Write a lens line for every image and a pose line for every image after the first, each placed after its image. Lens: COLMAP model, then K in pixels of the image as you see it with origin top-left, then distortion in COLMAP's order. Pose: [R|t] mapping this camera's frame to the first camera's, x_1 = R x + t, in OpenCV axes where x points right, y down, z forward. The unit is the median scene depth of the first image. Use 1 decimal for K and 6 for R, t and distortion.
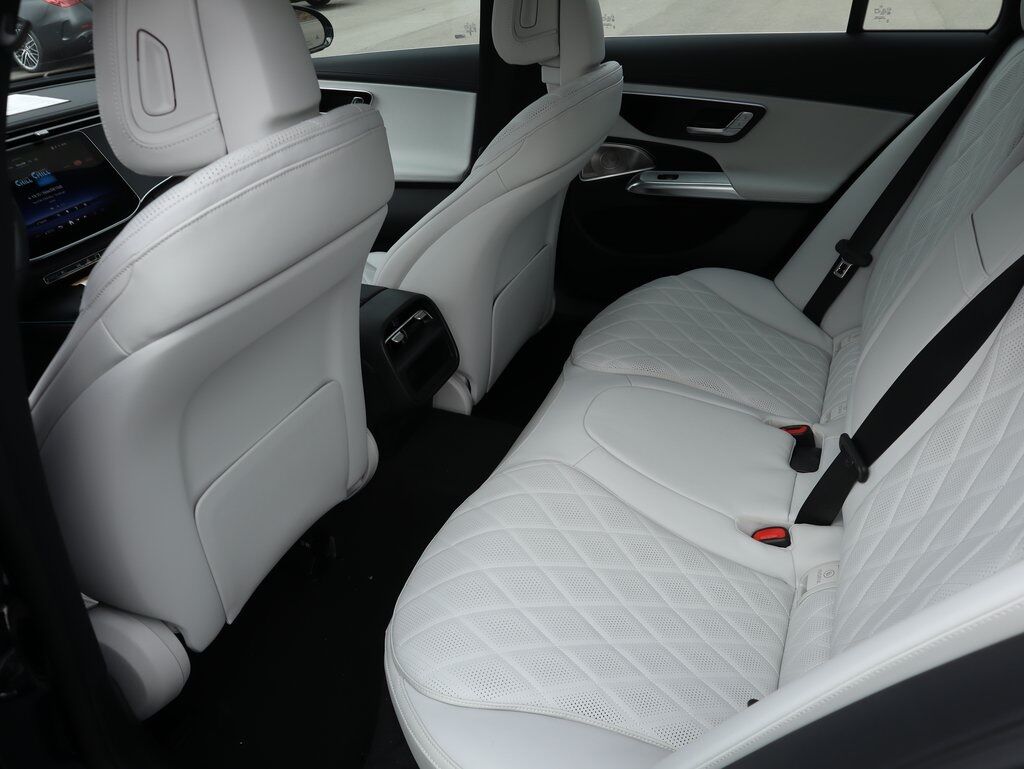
lens RADIAL K [[837.1, 0, 512.0], [0, 837.1, 384.5], [0, 0, 1]] dist [-0.114233, 0.100374]
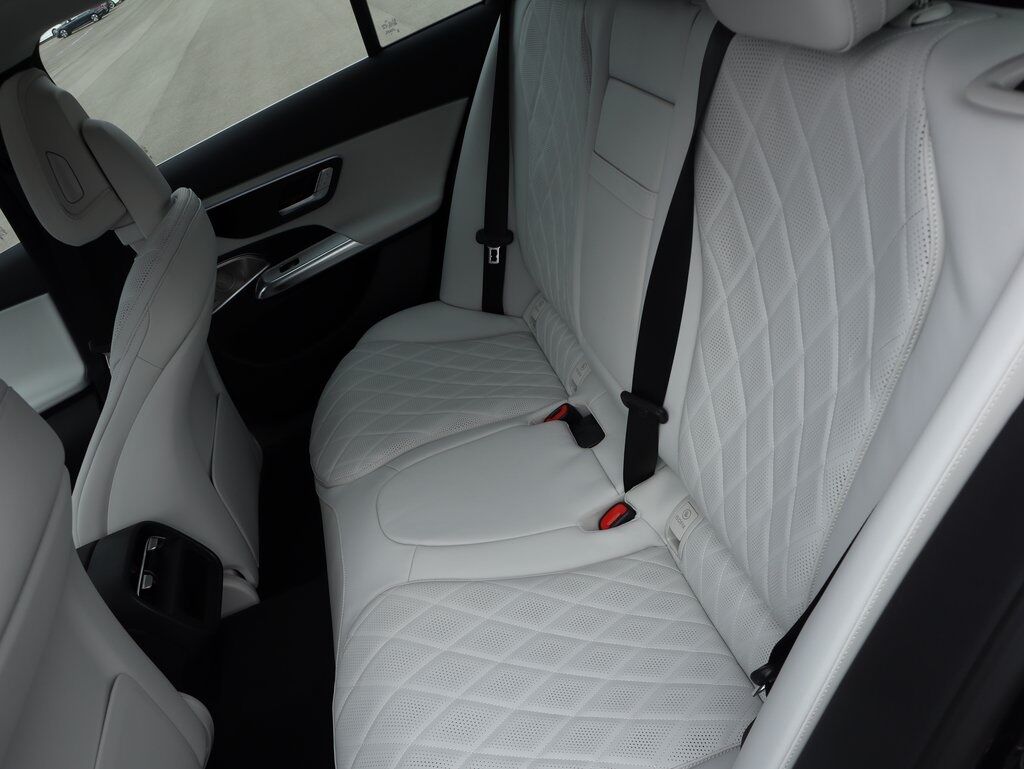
lens RADIAL K [[837.1, 0, 512.0], [0, 837.1, 384.5], [0, 0, 1]] dist [-0.114233, 0.100374]
pose [[0.759340, -0.536451, 0.368271, -0.052028], [0.558508, 0.827730, 0.054142, -0.058331], [-0.333873, 0.164570, 0.928141, 0.069379]]
